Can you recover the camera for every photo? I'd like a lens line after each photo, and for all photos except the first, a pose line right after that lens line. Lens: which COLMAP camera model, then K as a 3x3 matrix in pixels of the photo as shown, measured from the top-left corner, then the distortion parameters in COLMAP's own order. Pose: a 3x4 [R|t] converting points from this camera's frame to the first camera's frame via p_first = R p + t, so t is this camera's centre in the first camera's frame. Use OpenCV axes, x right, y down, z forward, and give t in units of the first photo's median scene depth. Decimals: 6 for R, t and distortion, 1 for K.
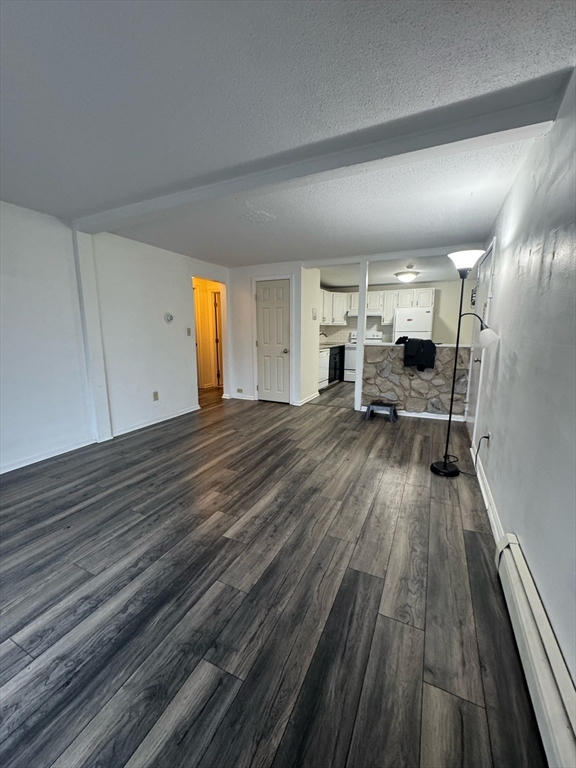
lens RADIAL K [[308.6, 0, 287.7], [0, 308.6, 382.9], [0, 0, 1]] dist [0.002798, 0.000173]
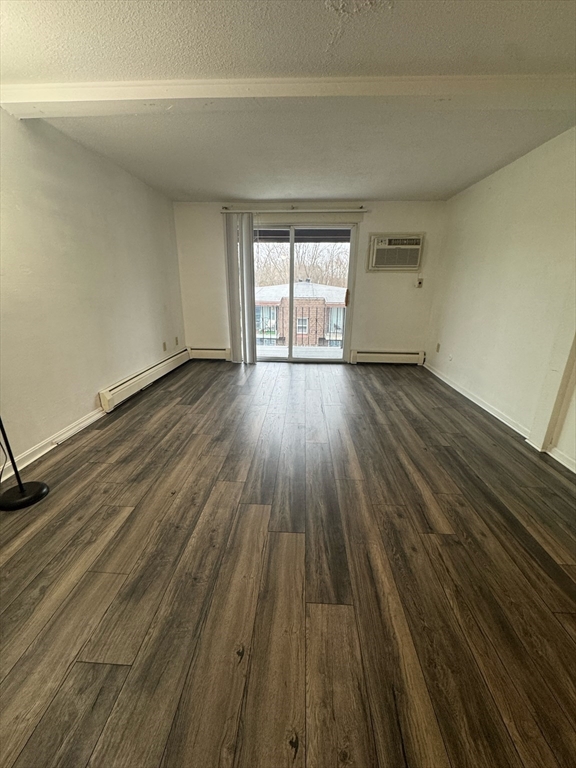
lens RADIAL K [[308.6, 0, 287.3], [0, 308.6, 382.9], [0, 0, 1]] dist [0.002798, 0.000173]
pose [[-0.924384, 0.107546, -0.365989, 0.194678], [-0.075128, 0.889317, 0.451079, -0.254217], [0.373992, 0.444466, -0.813990, 1.544749]]
